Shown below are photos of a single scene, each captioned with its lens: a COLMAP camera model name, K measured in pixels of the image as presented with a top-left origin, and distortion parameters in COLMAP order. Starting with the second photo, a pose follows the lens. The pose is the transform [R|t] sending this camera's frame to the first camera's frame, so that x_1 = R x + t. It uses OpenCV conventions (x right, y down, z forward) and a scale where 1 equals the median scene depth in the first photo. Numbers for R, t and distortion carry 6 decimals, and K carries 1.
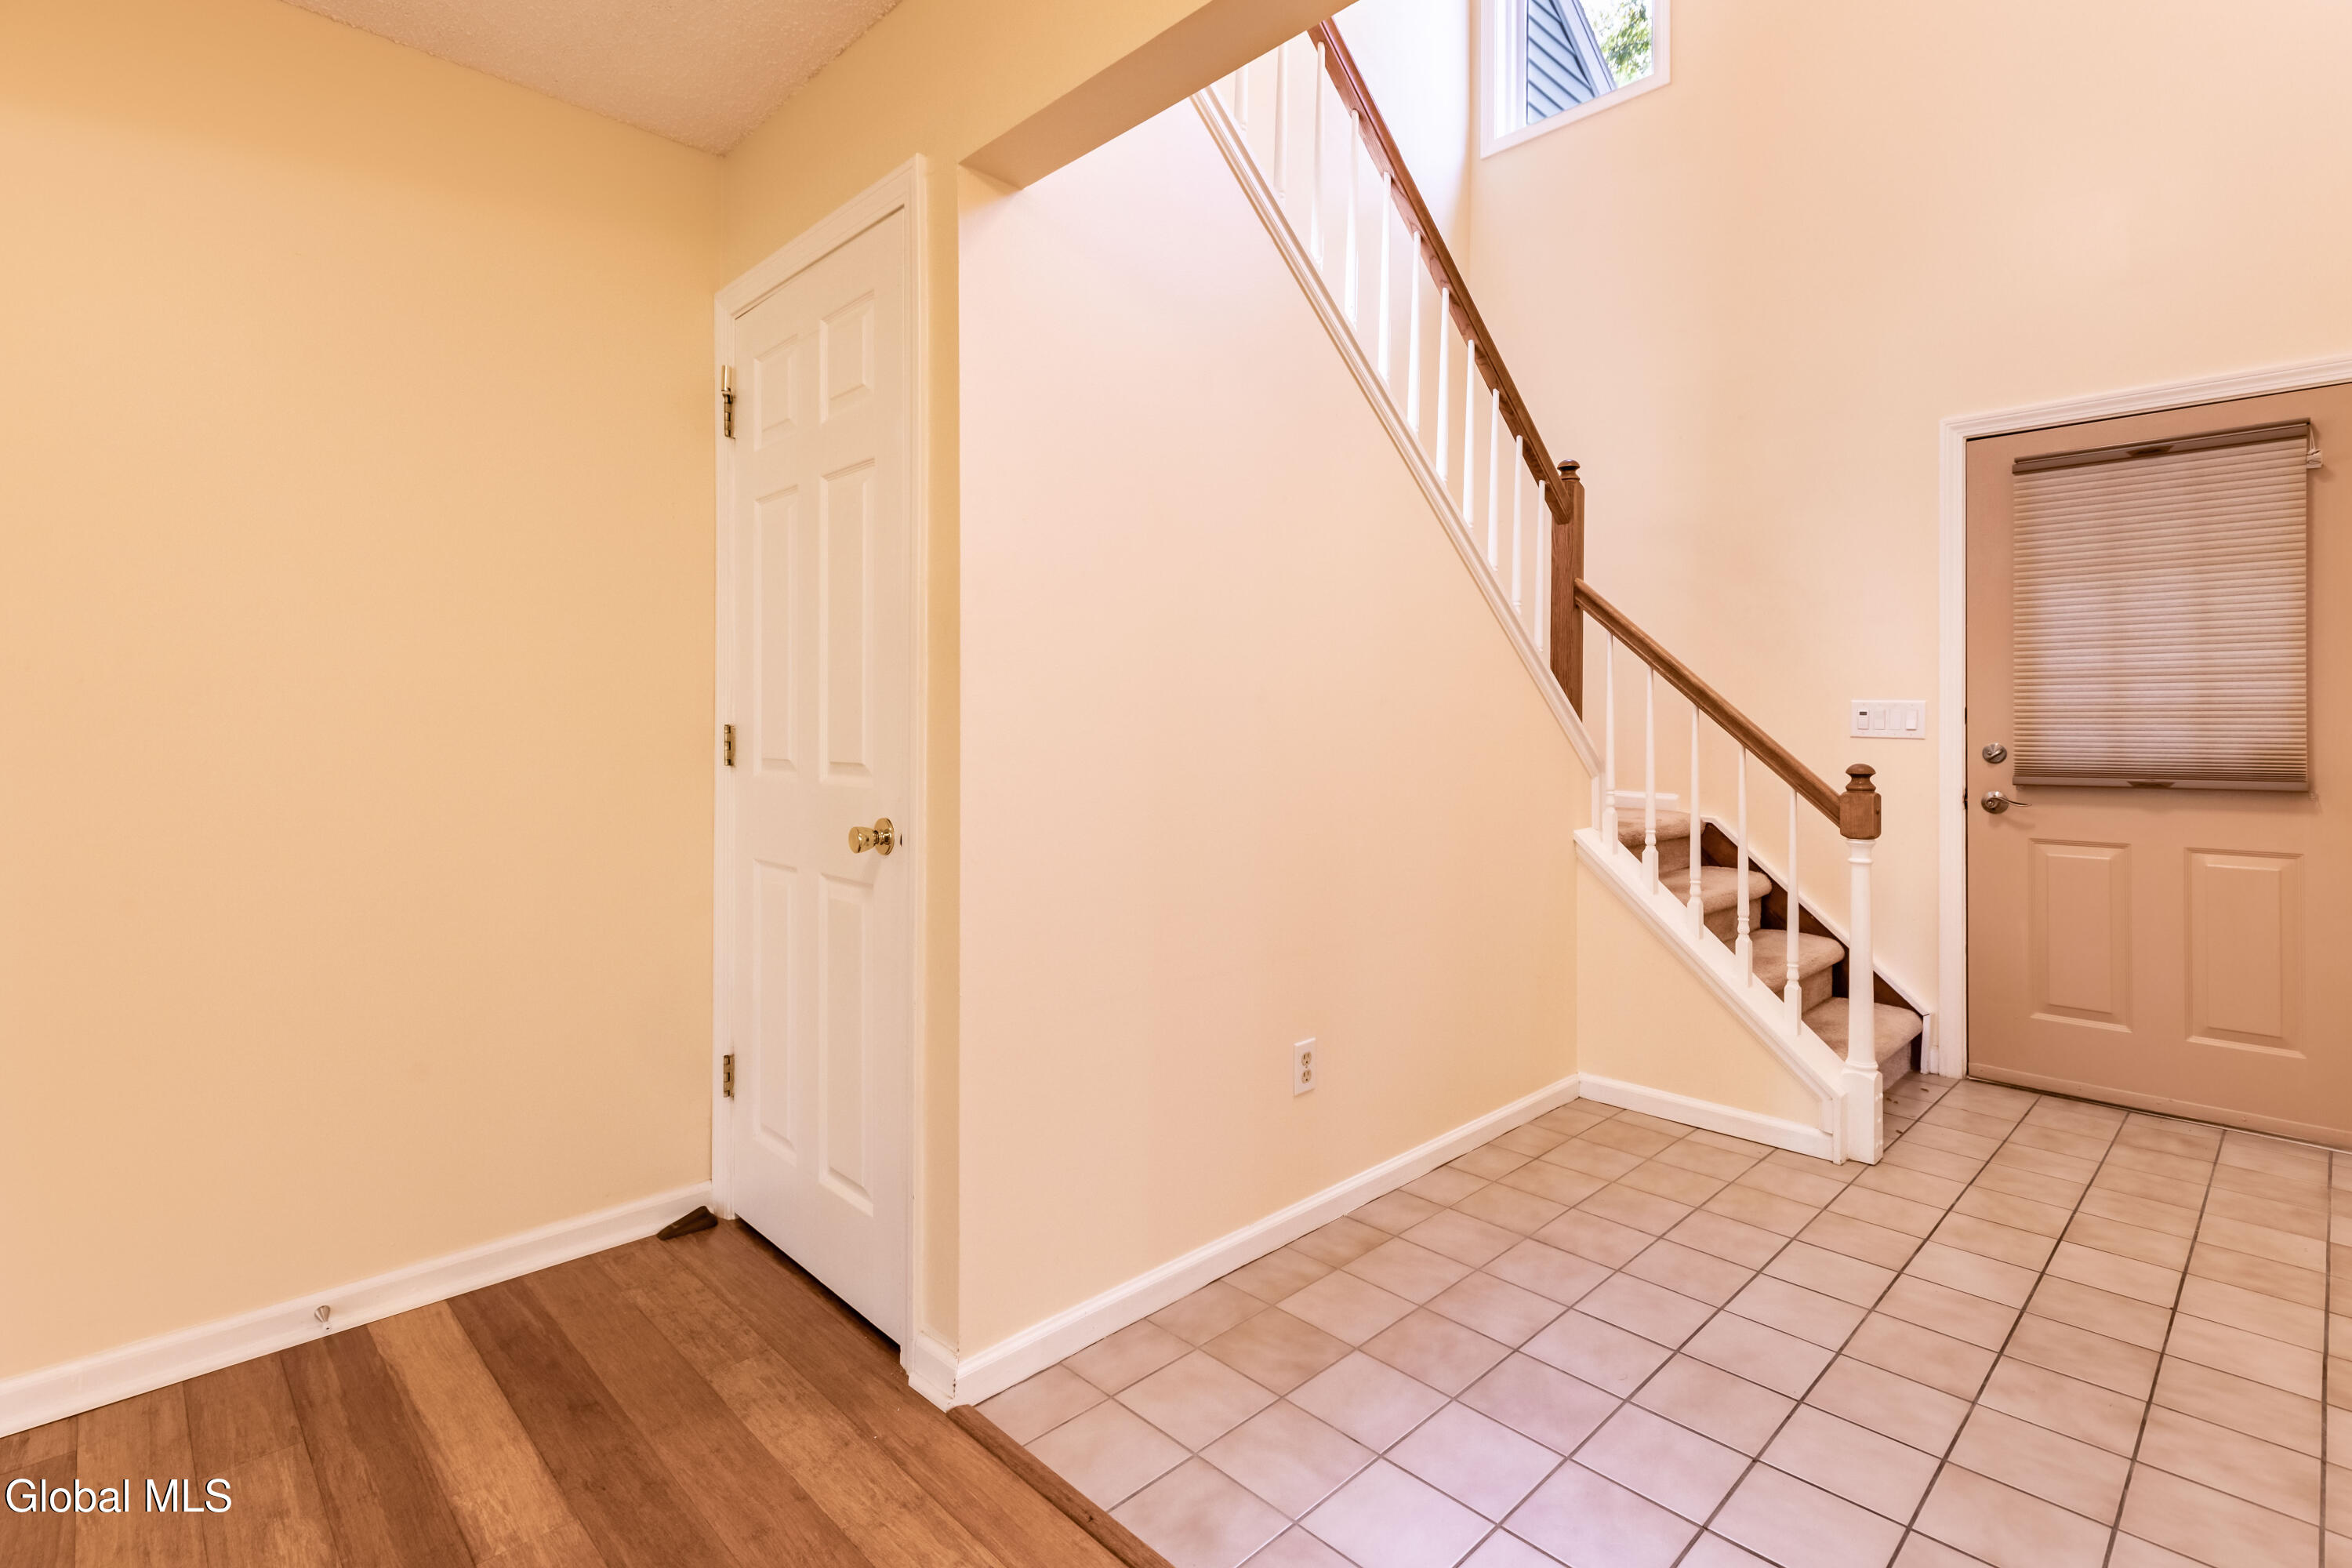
lens RADIAL K [[1123.9, 0, 1194.3], [0, 1123.9, 720.8], [0, 0, 1]] dist [-0.000819, 0.000103]
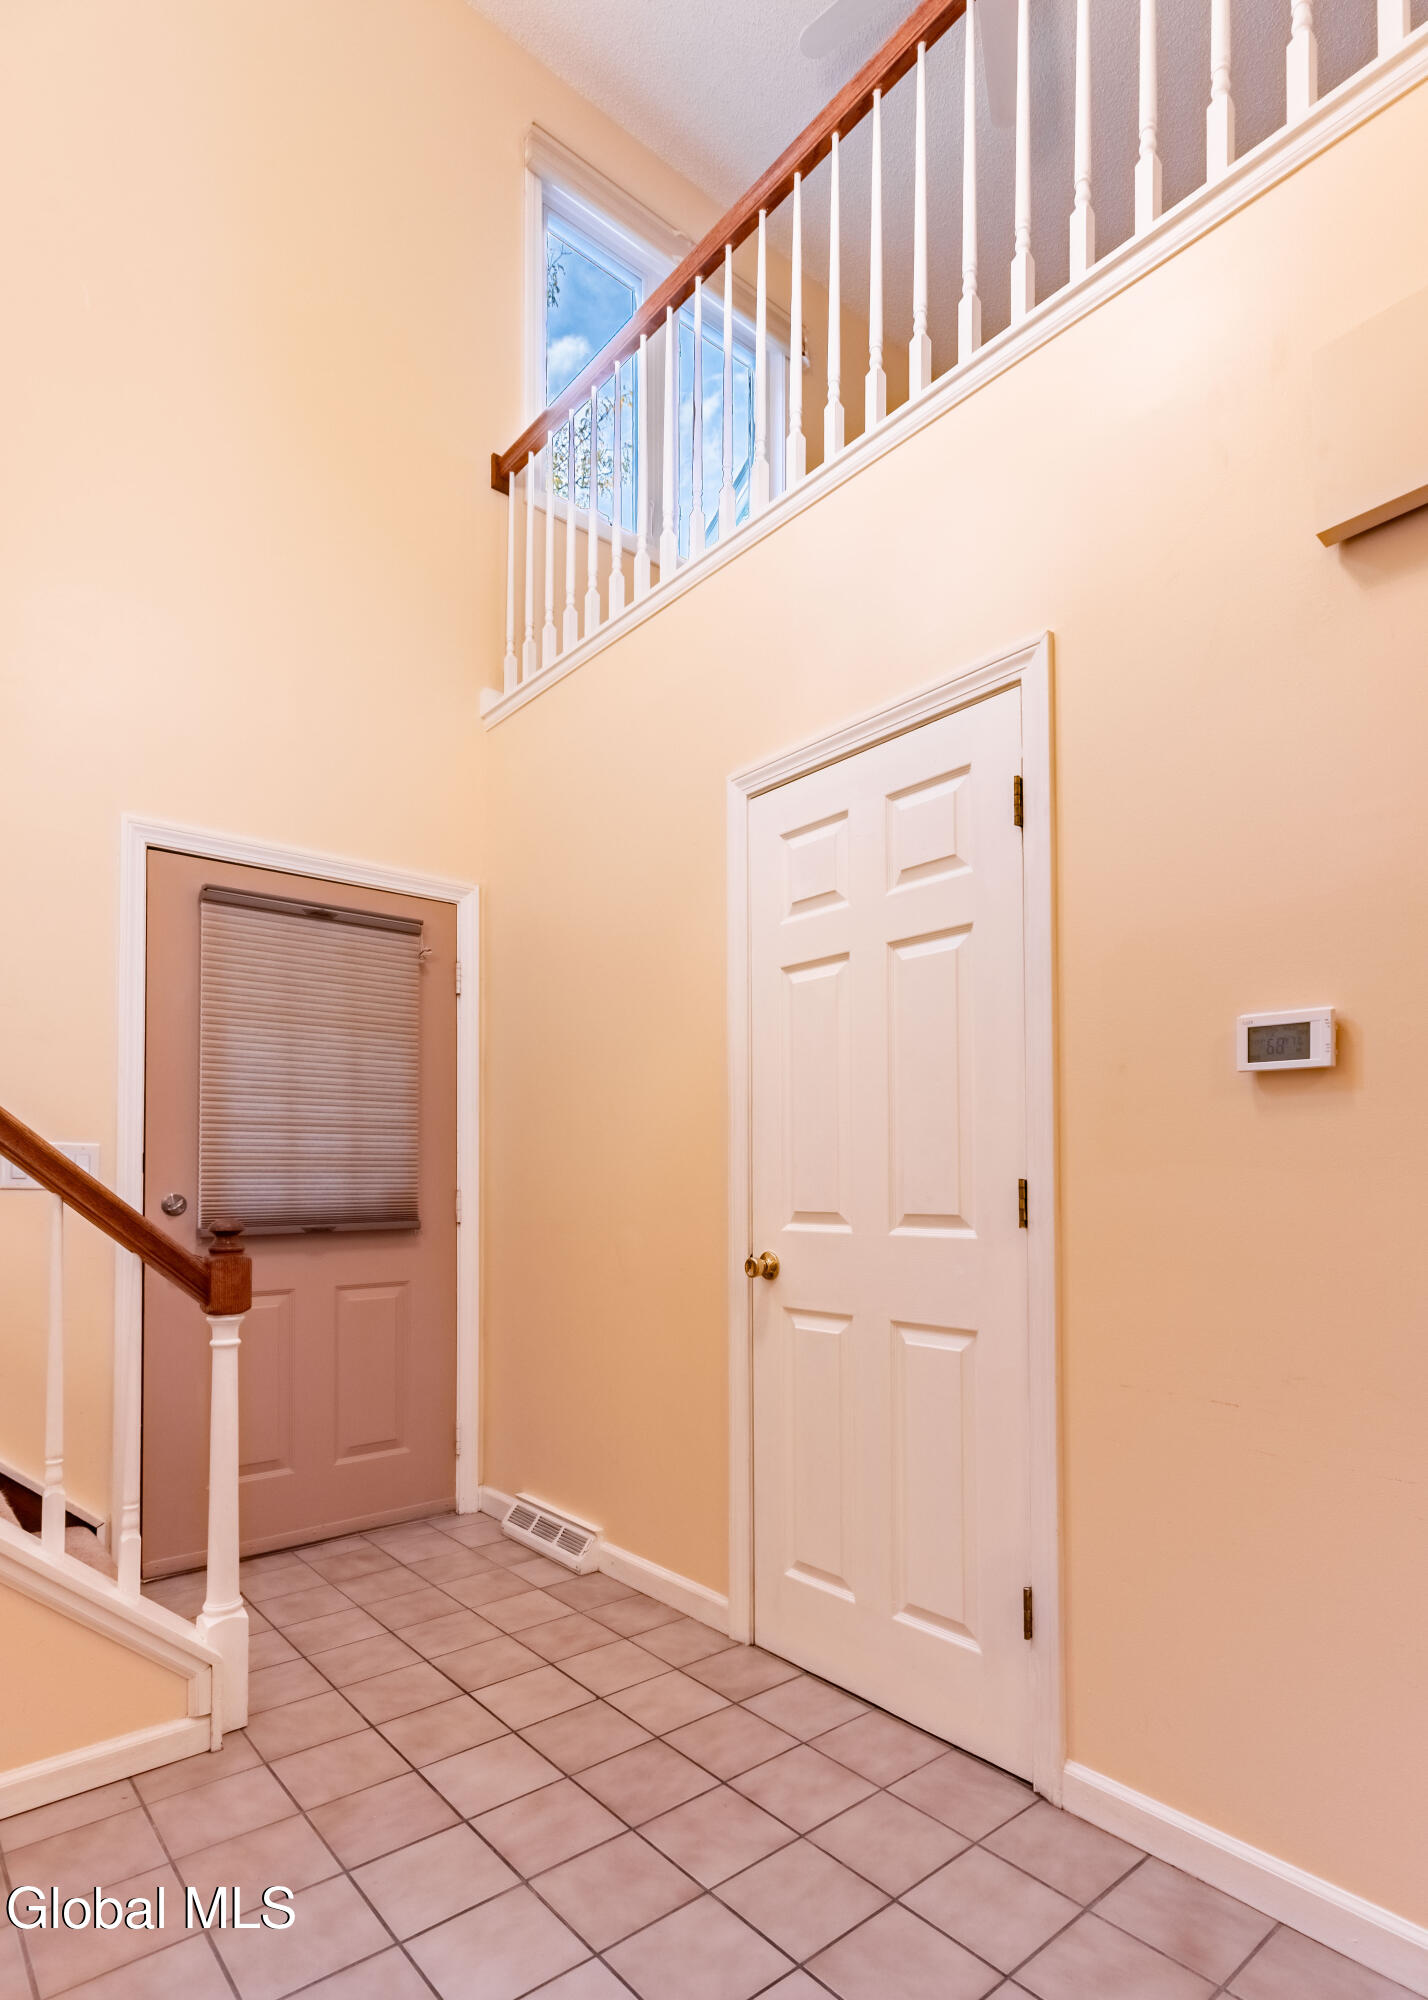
lens RADIAL K [[1039.5, 0, 760.7], [0, 1039.5, 1153.2], [0, 0, 1]] dist [-0.007634, -0.000931]
pose [[0.049008, 0.026606, 0.998444, -0.109445], [0.003003, 0.999637, -0.026785, 0.013362], [-0.998794, 0.004311, 0.048910, 0.580363]]
